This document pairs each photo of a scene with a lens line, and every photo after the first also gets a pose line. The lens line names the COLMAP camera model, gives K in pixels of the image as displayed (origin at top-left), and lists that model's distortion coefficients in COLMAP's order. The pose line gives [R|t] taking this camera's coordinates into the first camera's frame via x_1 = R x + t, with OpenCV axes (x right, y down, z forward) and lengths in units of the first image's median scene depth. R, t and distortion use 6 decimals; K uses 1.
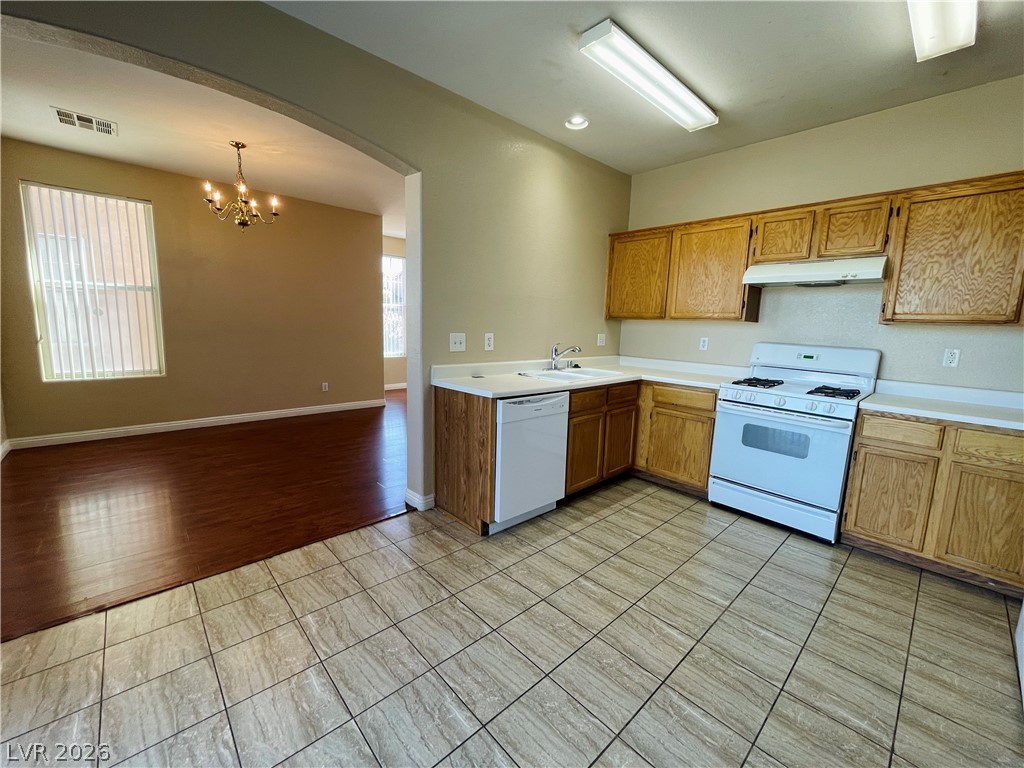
lens RADIAL K [[416.4, 0, 514.1], [0, 416.4, 383.8], [0, 0, 1]] dist [-0.002146, -0.000192]
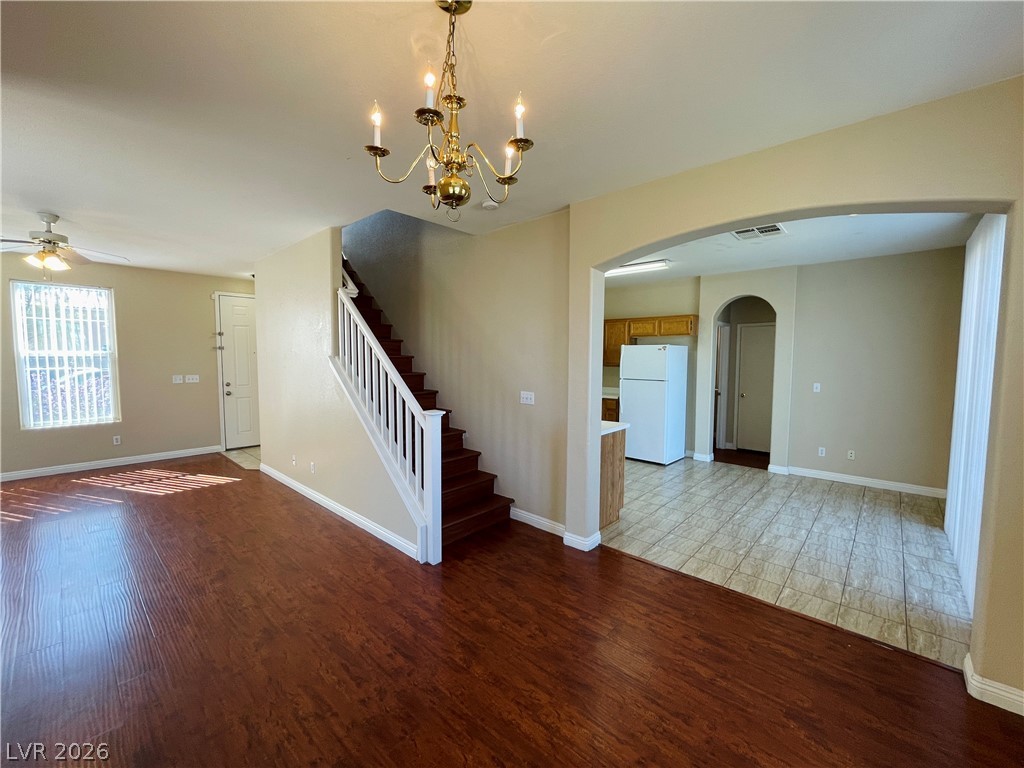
lens RADIAL K [[416.4, 0, 514.1], [0, 416.4, 383.8], [0, 0, 1]] dist [-0.002146, -0.000192]
pose [[-0.084220, -0.099483, 0.991469, -1.564449], [0.136765, 0.984433, 0.110395, -0.364641], [-0.987017, 0.144896, -0.069303, 1.461551]]
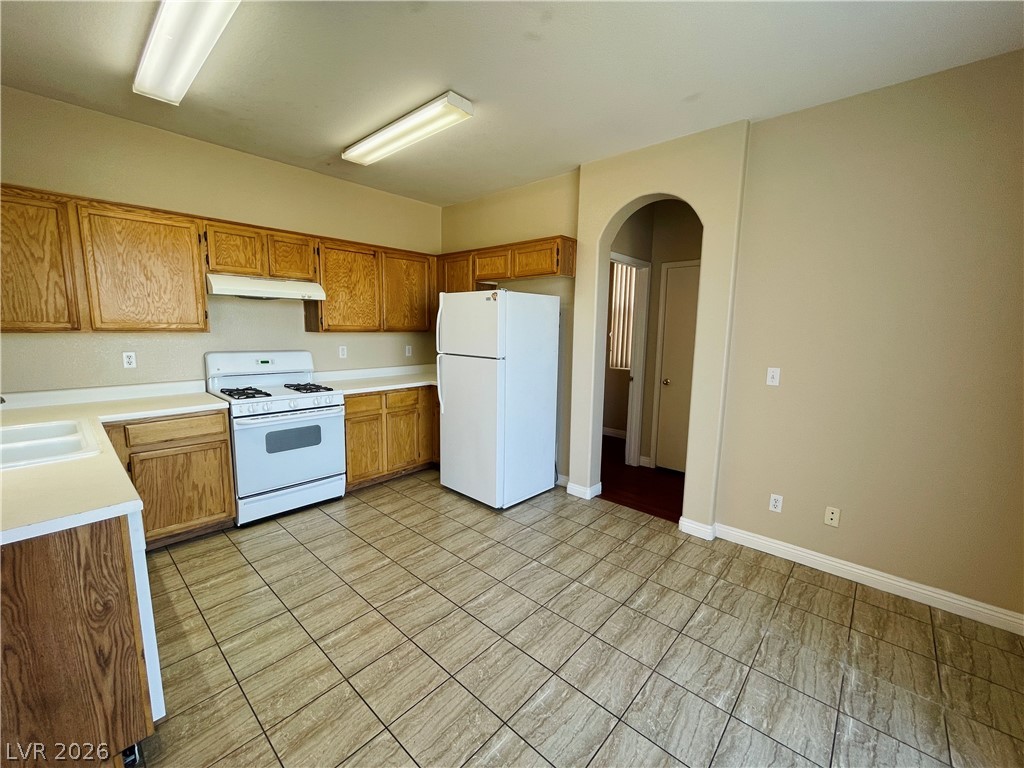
lens RADIAL K [[416.4, 0, 514.1], [0, 416.4, 383.8], [0, 0, 1]] dist [-0.002146, -0.000192]
pose [[-0.089106, -0.171586, 0.981131, -0.562169], [0.124779, 0.975366, 0.181910, -0.154140], [-0.988175, 0.138634, -0.065501, 0.503914]]
